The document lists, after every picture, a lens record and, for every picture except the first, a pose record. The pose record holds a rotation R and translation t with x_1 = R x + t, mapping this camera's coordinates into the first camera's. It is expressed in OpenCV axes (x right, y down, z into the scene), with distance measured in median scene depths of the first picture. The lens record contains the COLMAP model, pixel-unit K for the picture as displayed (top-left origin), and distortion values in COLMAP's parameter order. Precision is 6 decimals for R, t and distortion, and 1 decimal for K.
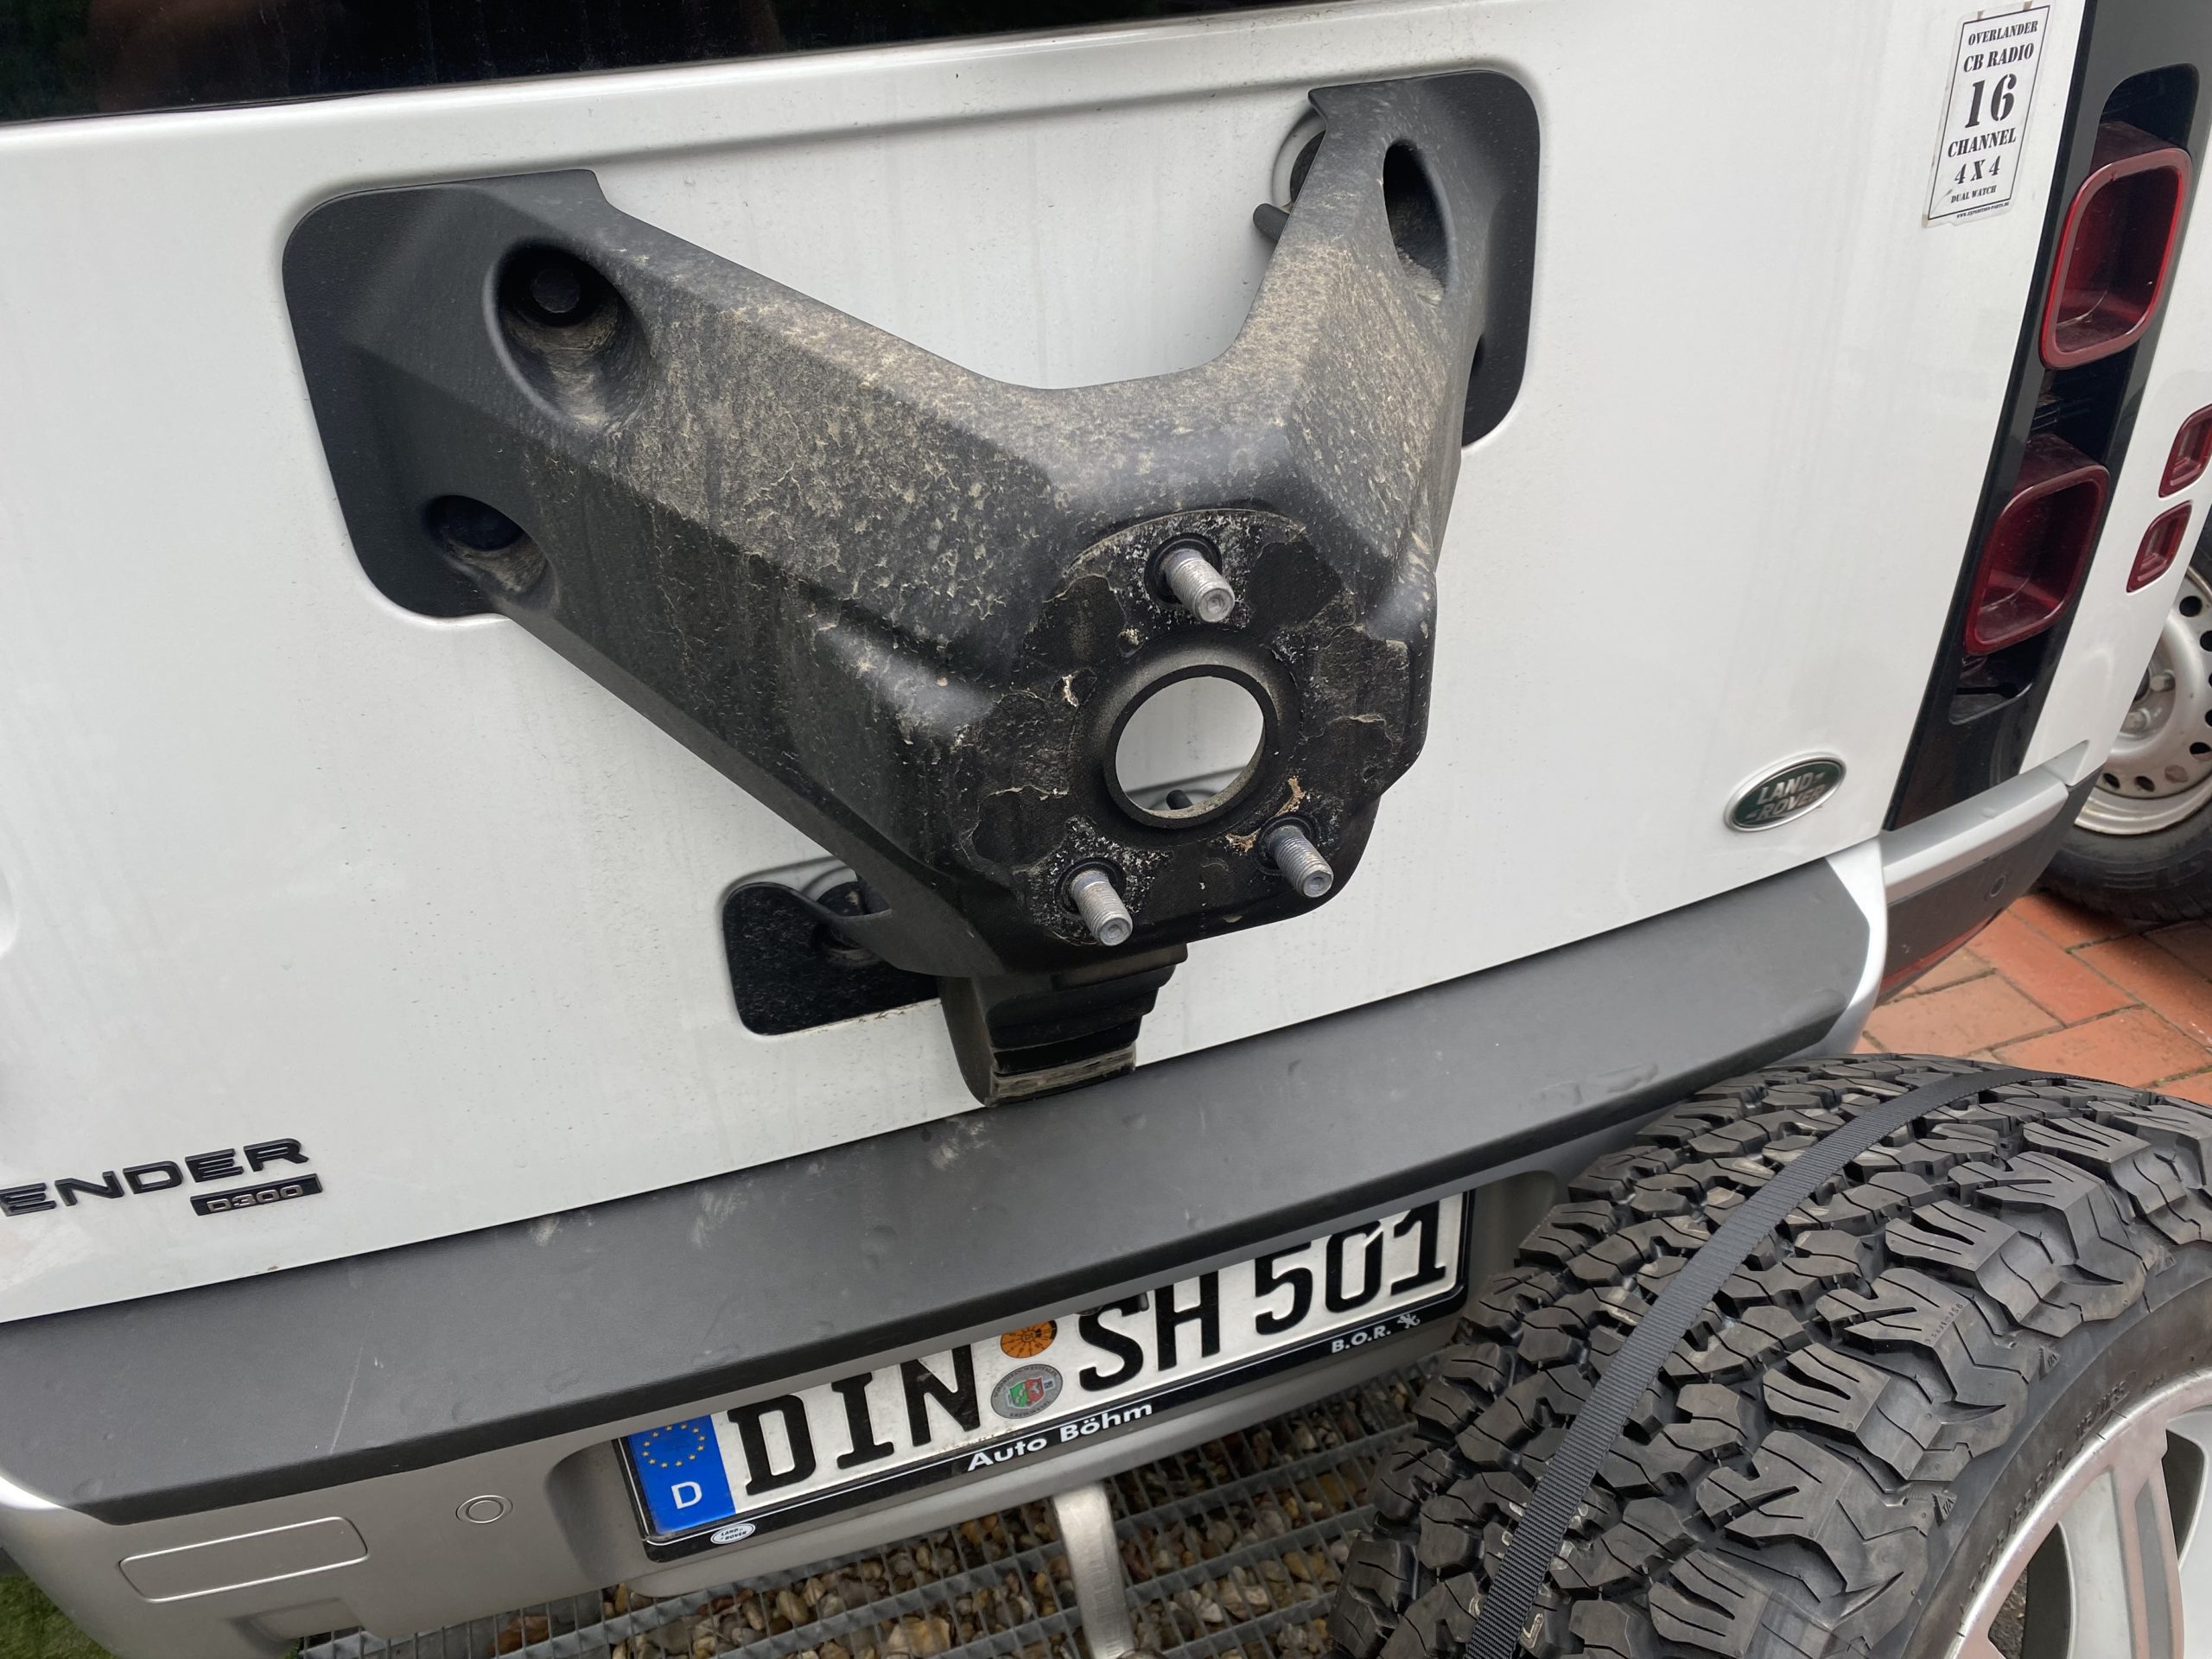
lens RADIAL K [[1661.0, 0, 1110.5], [0, 1661.0, 829.1], [0, 0, 1]] dist [0.014078, 0.017307]
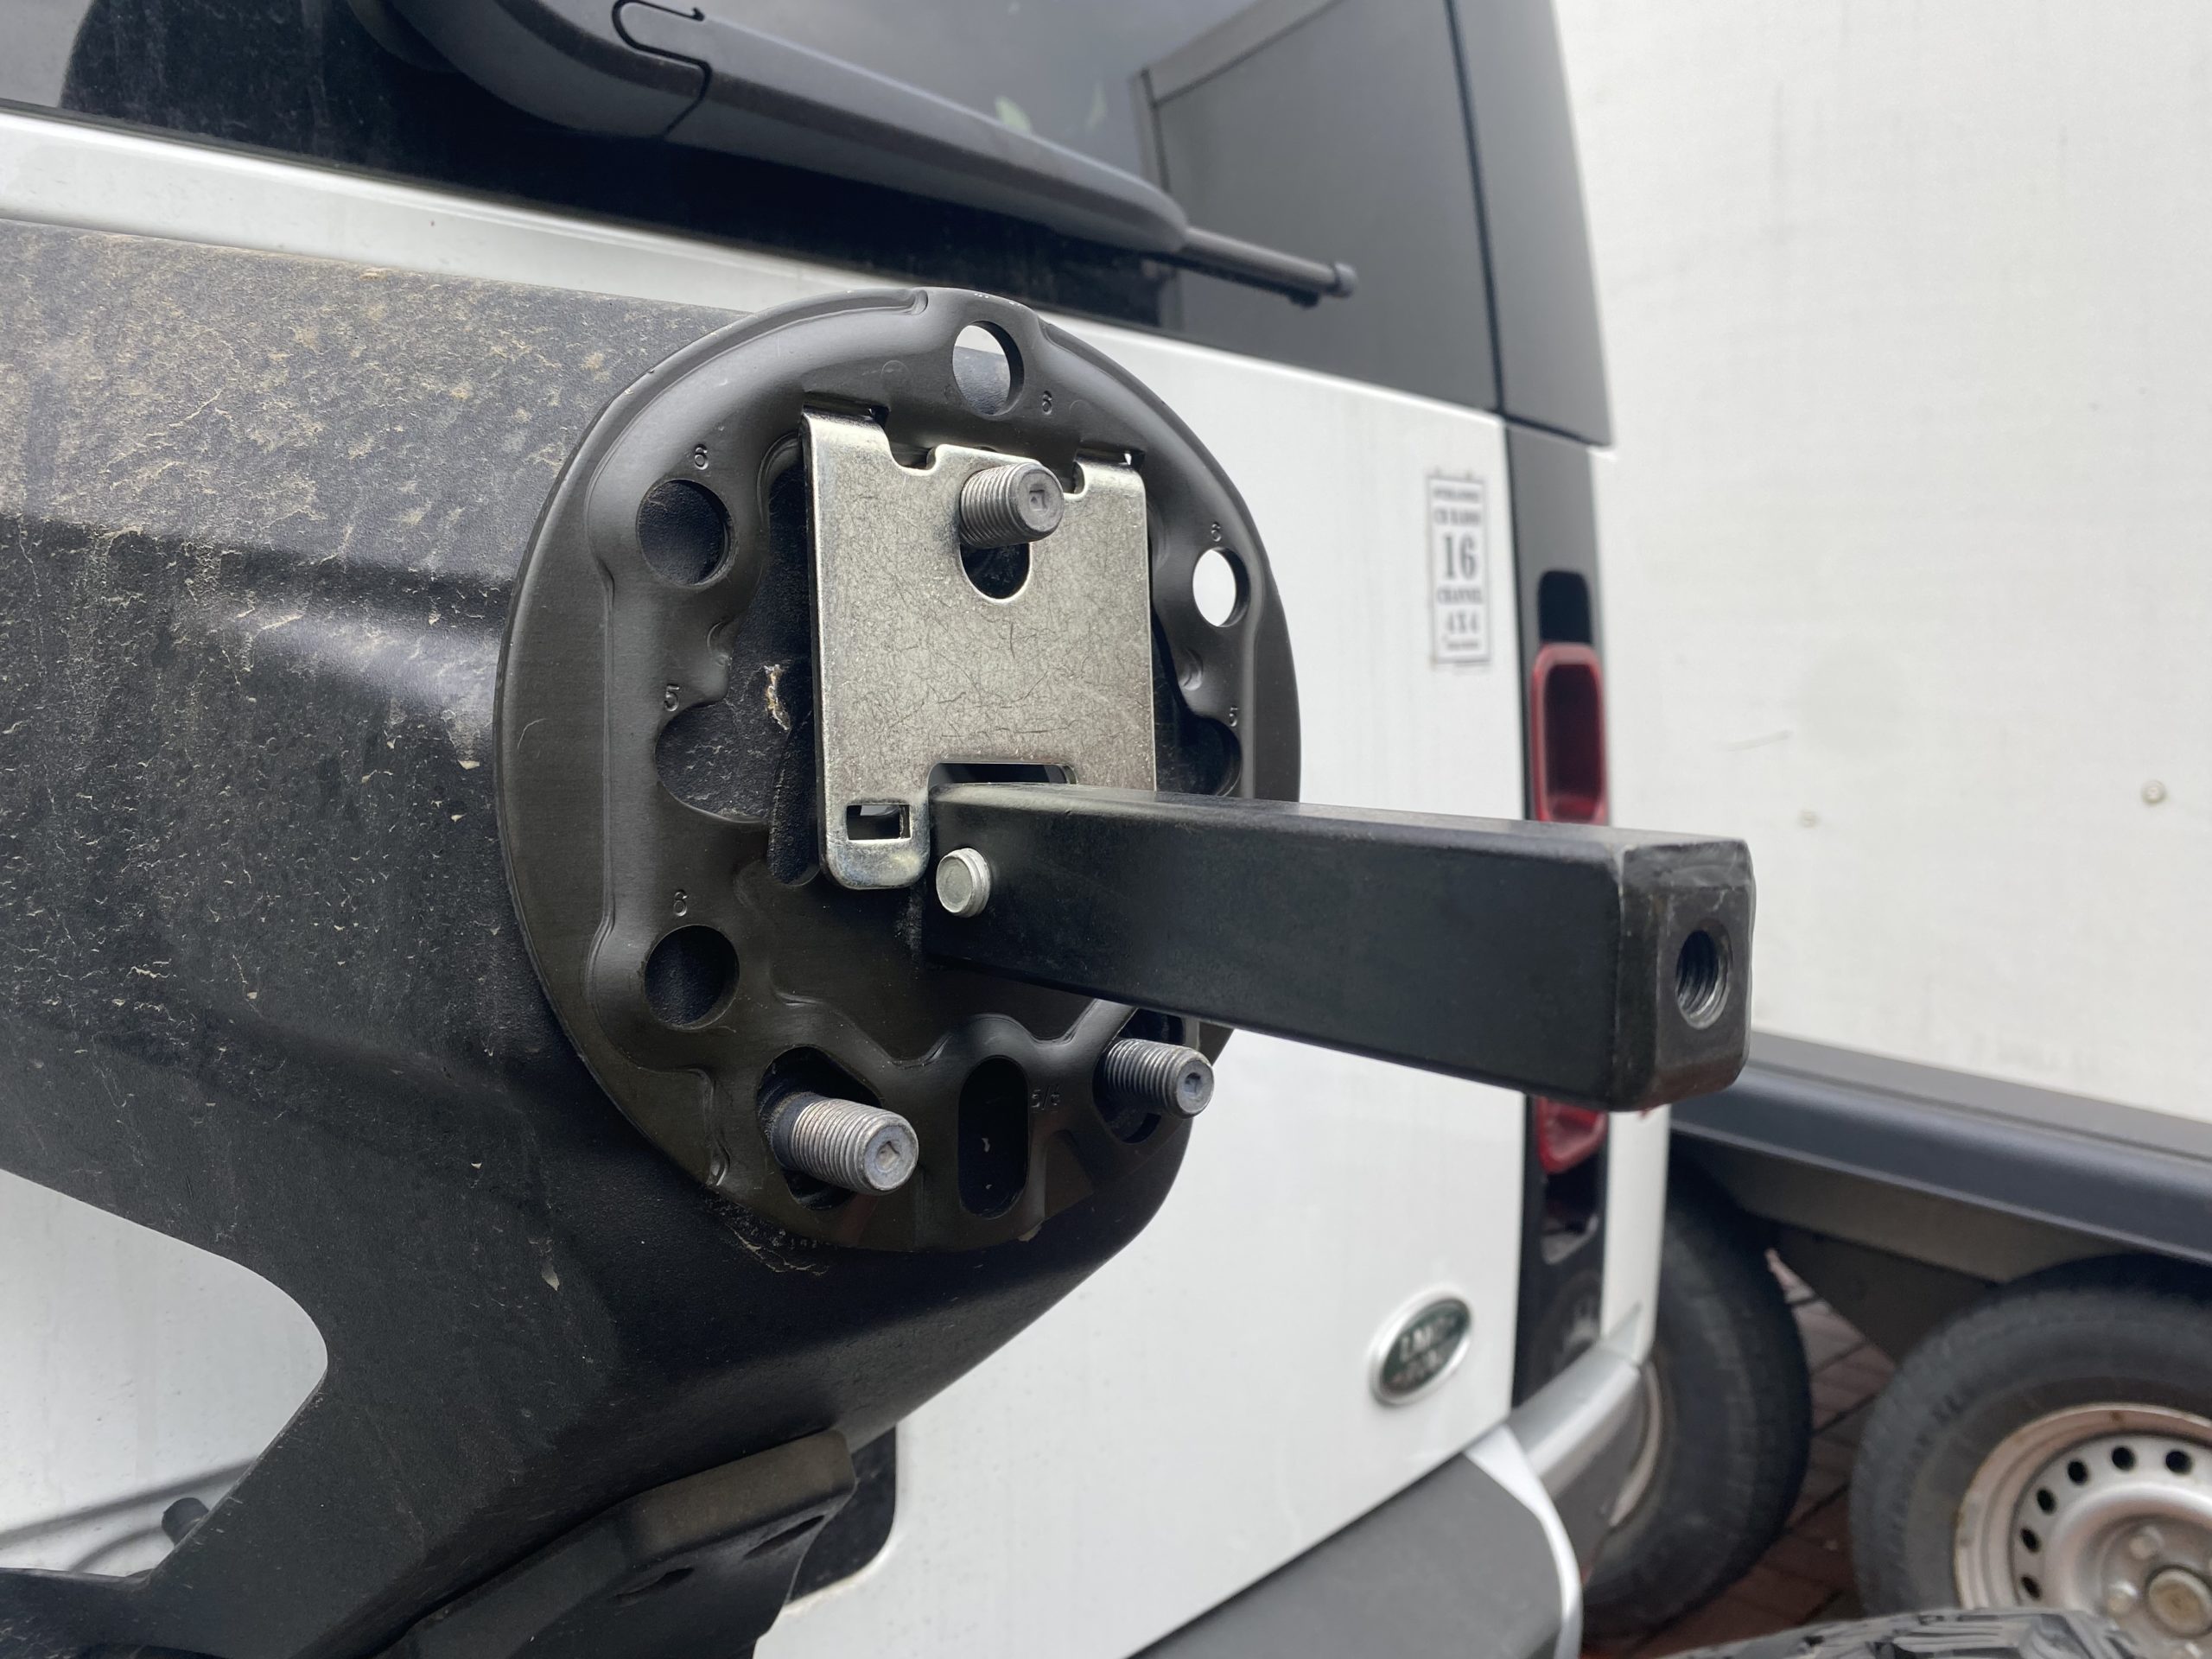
lens RADIAL K [[1661.0, 0, 1045.7], [0, 1661.0, 821.5], [0, 0, 1]] dist [0.014078, 0.017307]
pose [[0.927872, -0.000021, 0.372898, -0.143701], [0.193846, 0.854292, -0.482295, 0.230618], [-0.318554, 0.519793, 0.792678, 0.545876]]
